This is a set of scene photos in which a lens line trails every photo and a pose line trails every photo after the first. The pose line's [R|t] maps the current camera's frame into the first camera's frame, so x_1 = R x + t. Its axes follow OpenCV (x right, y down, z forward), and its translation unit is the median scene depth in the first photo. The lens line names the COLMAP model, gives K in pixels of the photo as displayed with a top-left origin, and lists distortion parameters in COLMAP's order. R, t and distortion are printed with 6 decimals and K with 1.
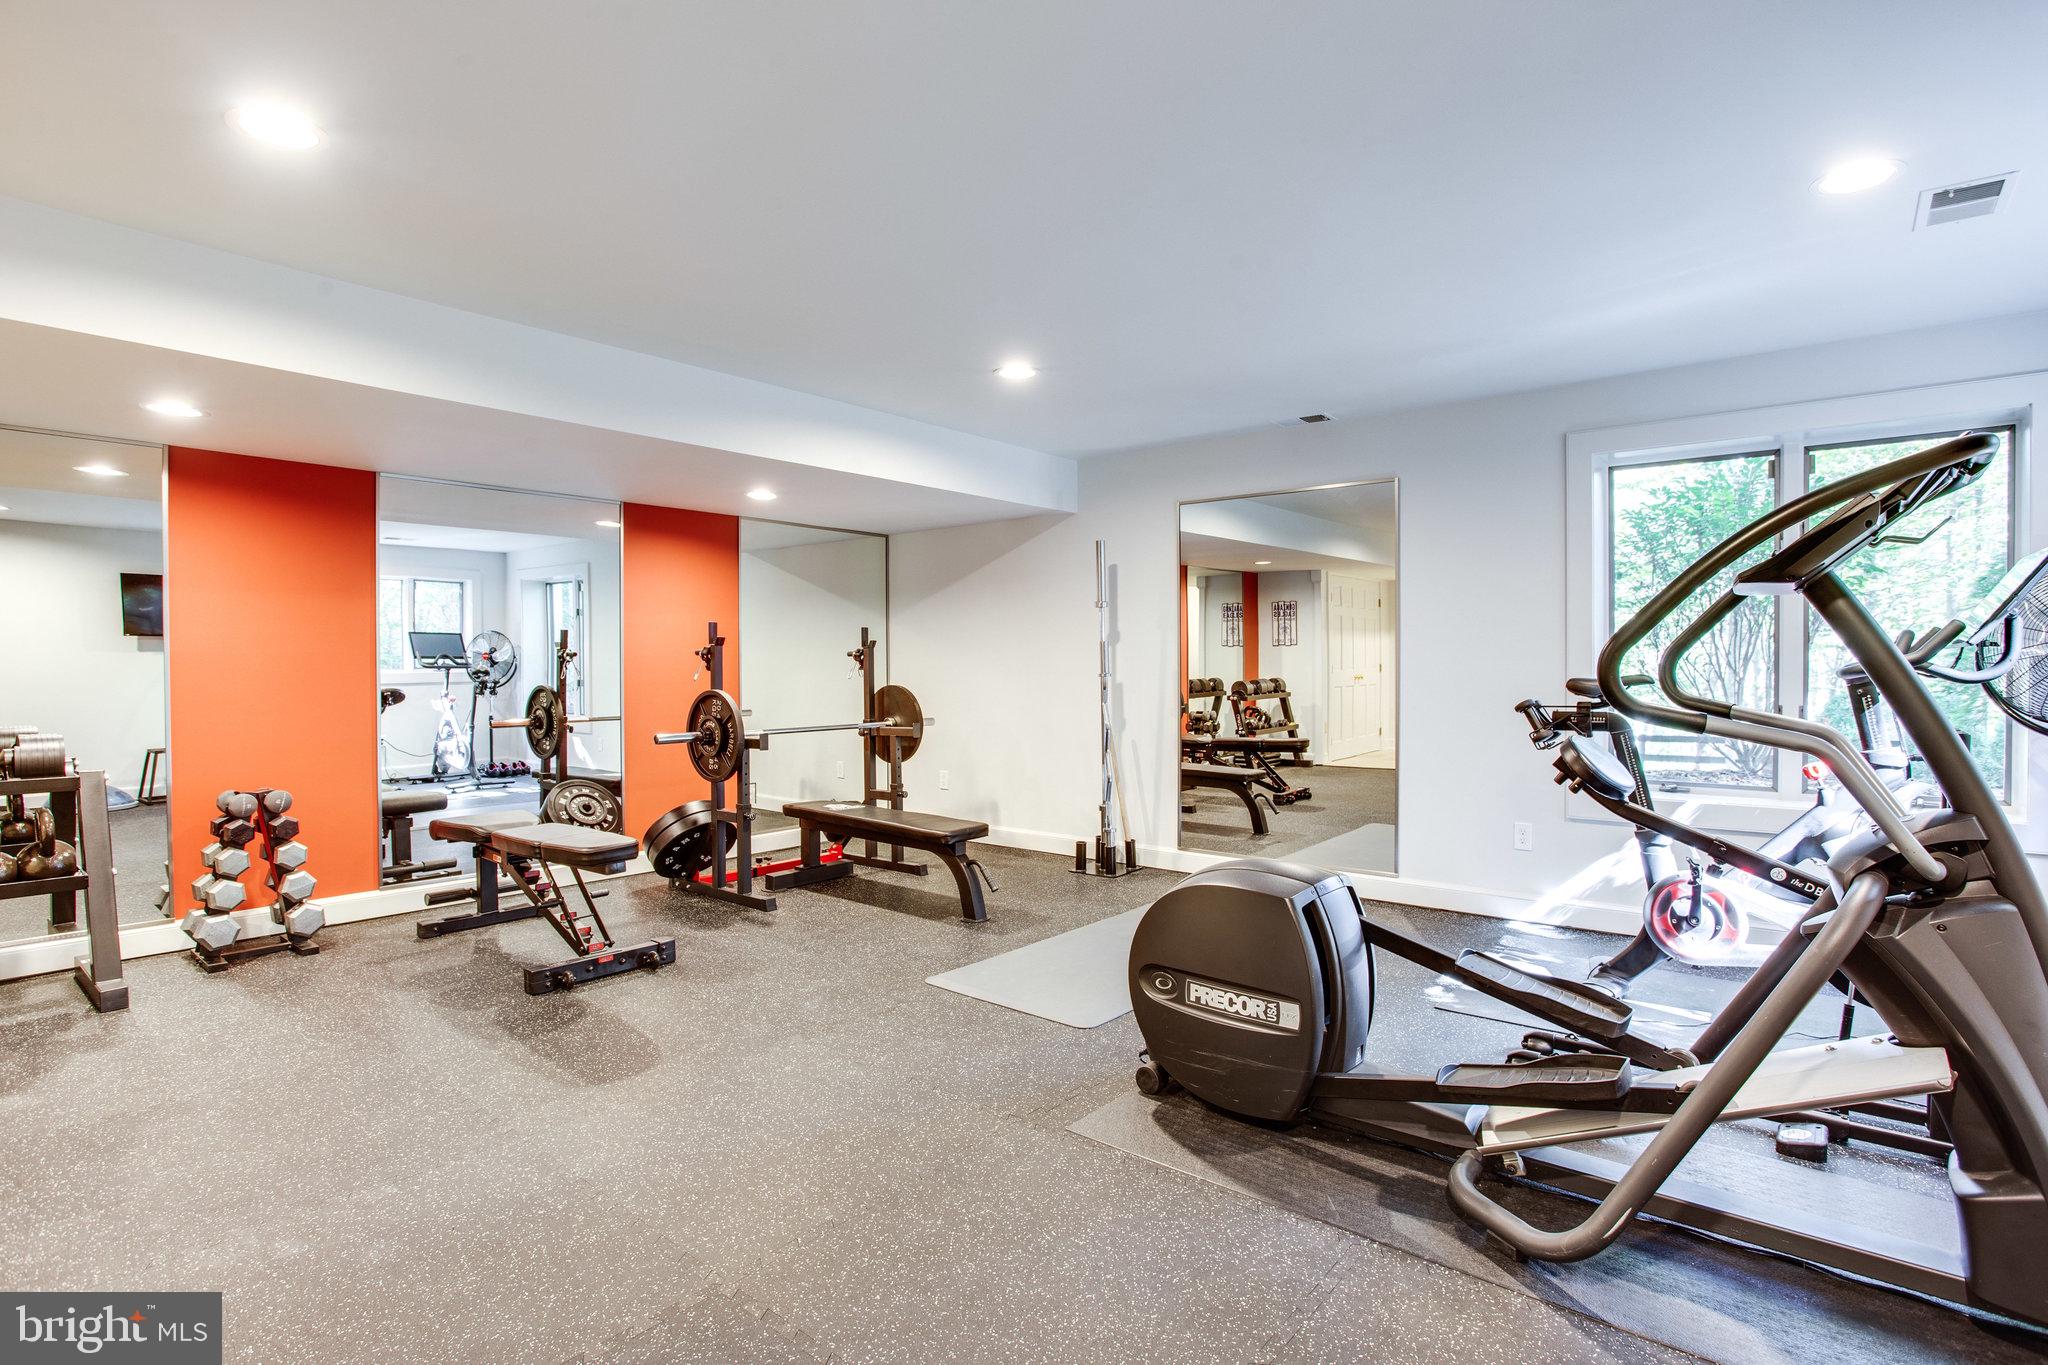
lens RADIAL K [[1020.9, 0, 1024.0], [0, 1020.9, 682.5], [0, 0, 1]] dist [-0.048873, 0.029296]
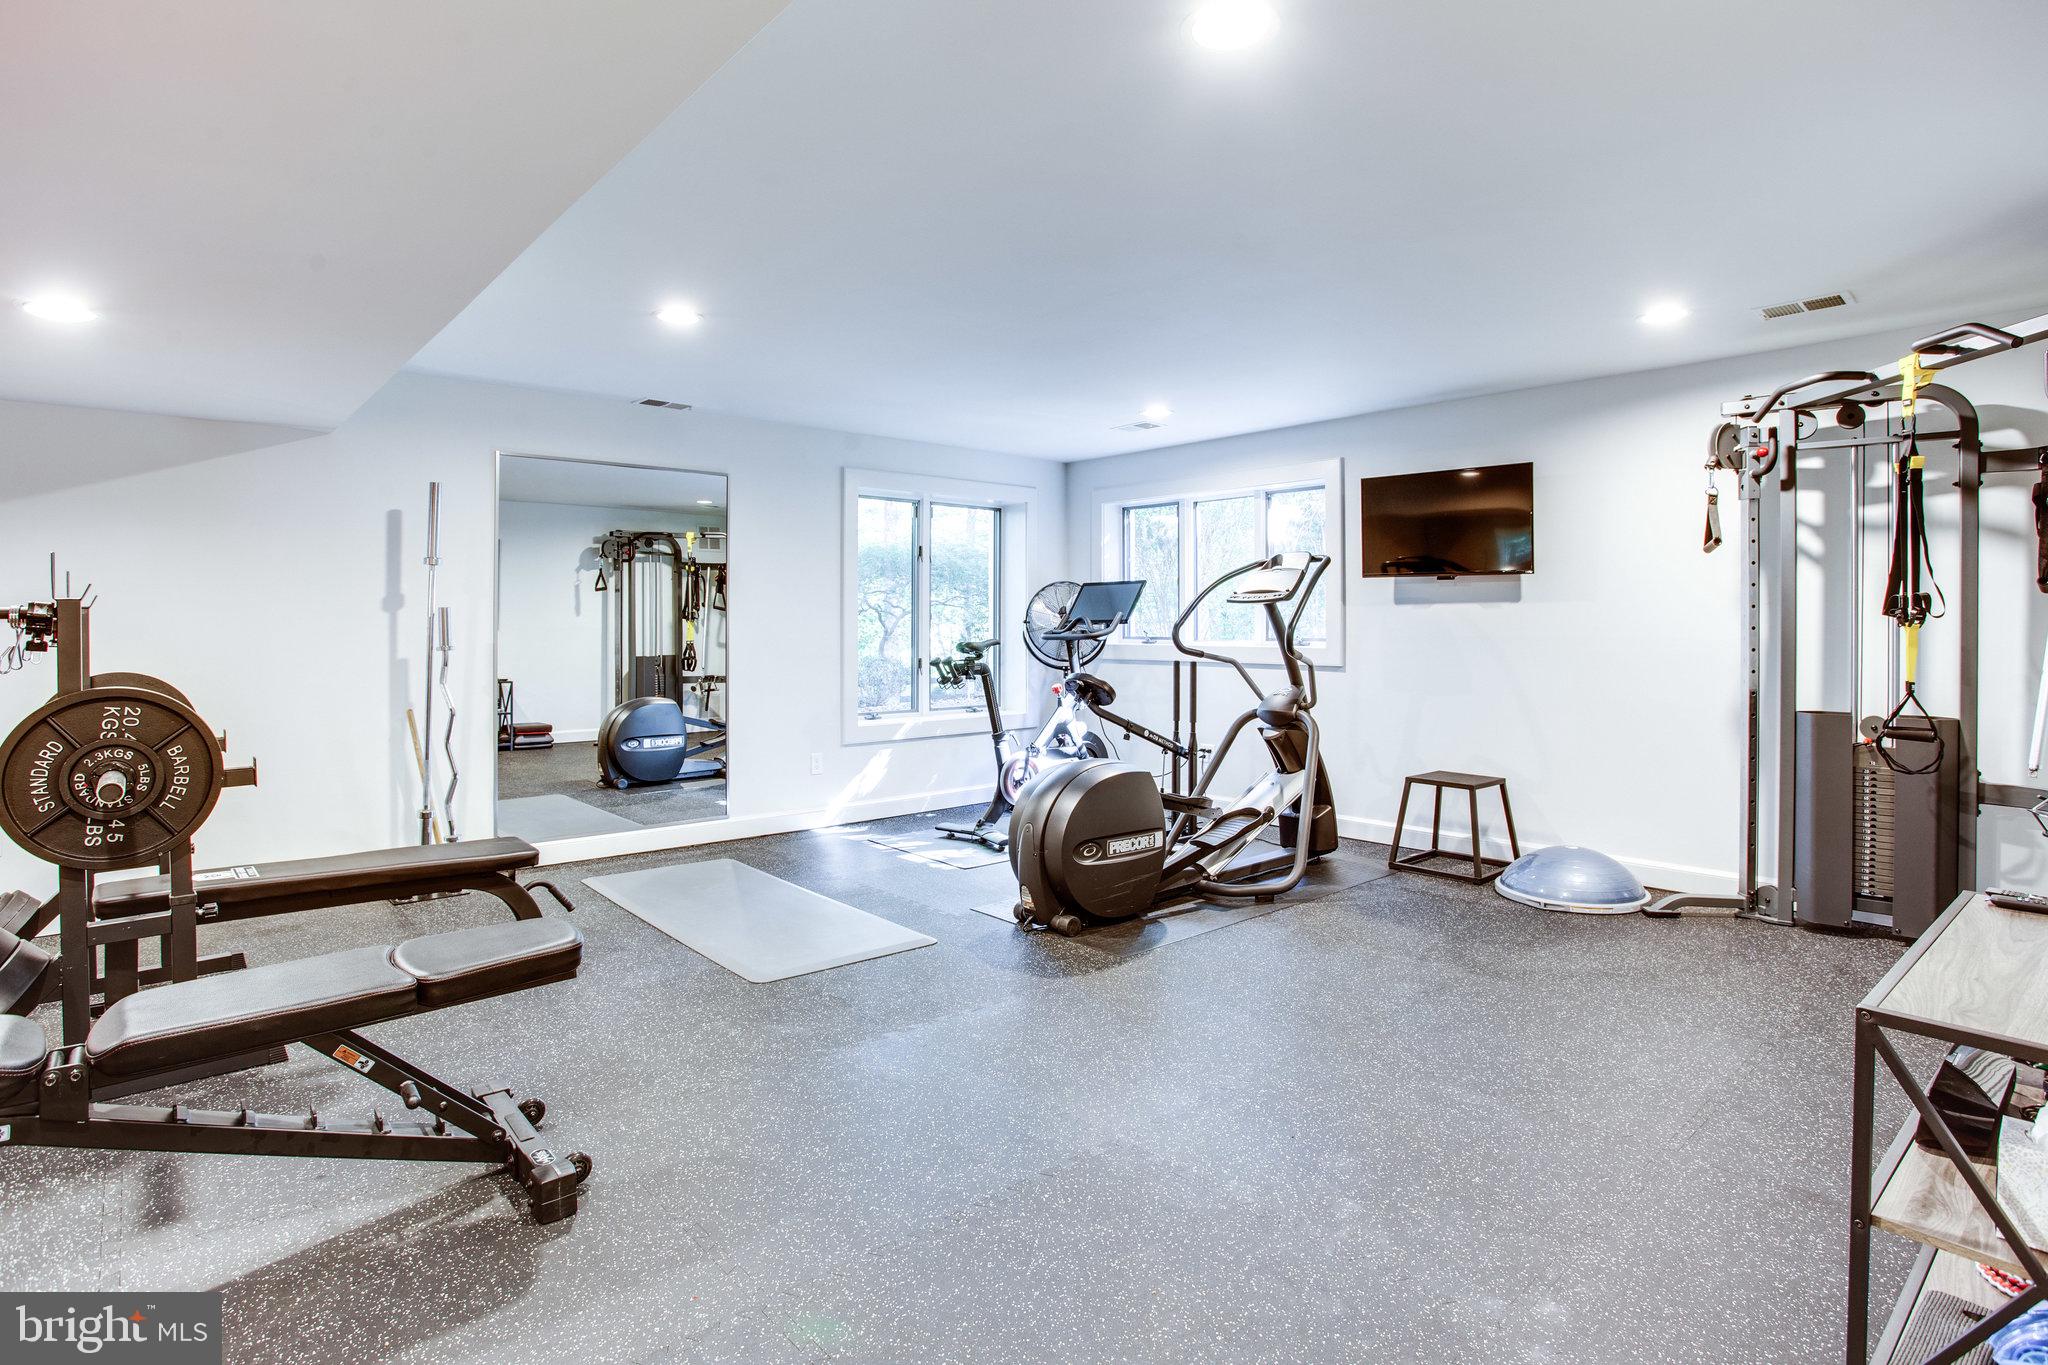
lens RADIAL K [[1020.9, 0, 1024.0], [0, 1020.9, 682.5], [0, 0, 1]] dist [-0.048873, 0.029296]
pose [[0.153698, -0.041389, 0.987251, -1.062565], [0.024600, 0.998973, 0.038051, -0.000687], [-0.987812, 0.018438, 0.154558, 0.707381]]
